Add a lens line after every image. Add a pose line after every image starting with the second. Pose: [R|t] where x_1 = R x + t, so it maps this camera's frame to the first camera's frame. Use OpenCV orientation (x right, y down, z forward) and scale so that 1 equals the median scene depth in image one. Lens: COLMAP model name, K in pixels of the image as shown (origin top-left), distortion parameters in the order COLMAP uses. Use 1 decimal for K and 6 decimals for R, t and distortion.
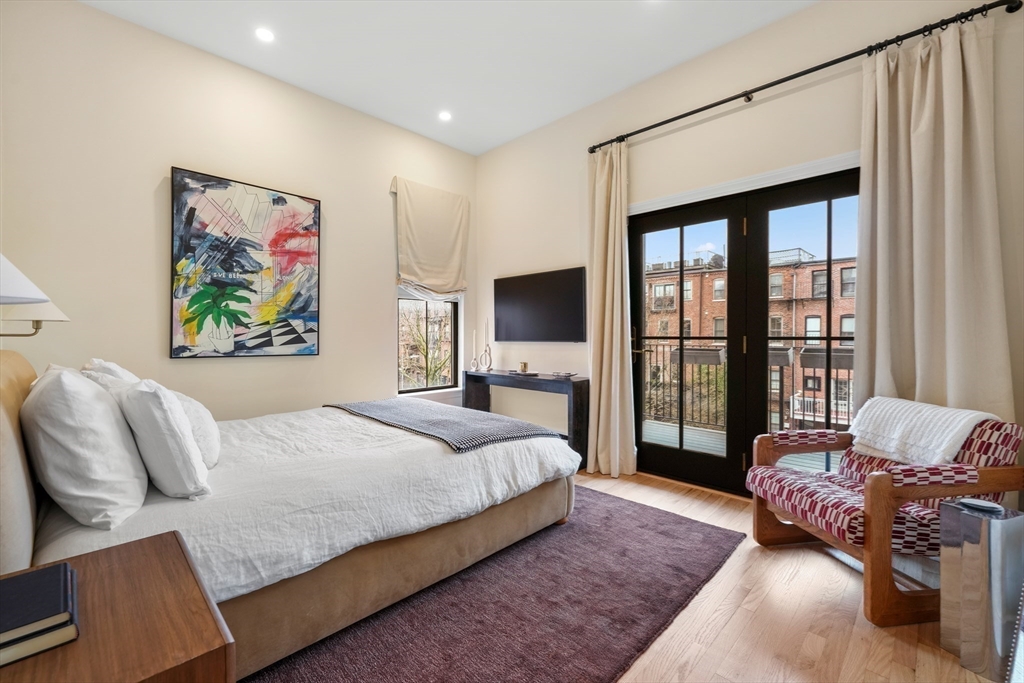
lens RADIAL K [[431.7, 0, 502.2], [0, 431.7, 336.8], [0, 0, 1]] dist [-0.004009, 0.000521]
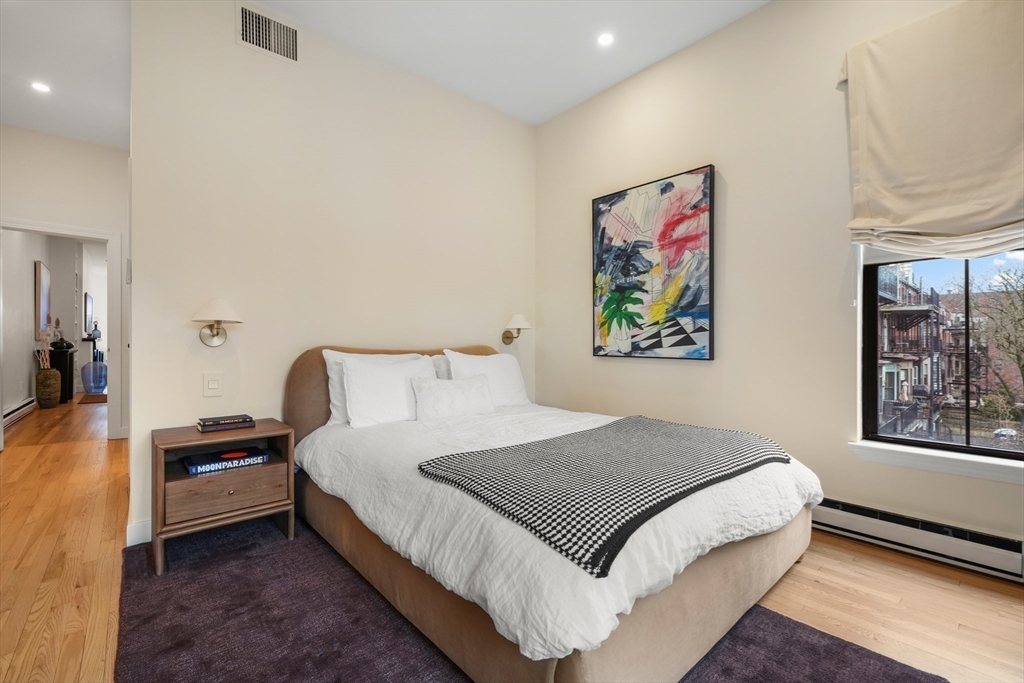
lens RADIAL K [[431.7, 0, 502.3], [0, 431.7, 343.8], [0, 0, 1]] dist [-0.004009, 0.000521]
pose [[-0.062172, -0.001069, -0.998065, 0.430969], [-0.003616, 0.999993, -0.000846, 0.016103], [0.998059, 0.003556, -0.062175, 0.743868]]
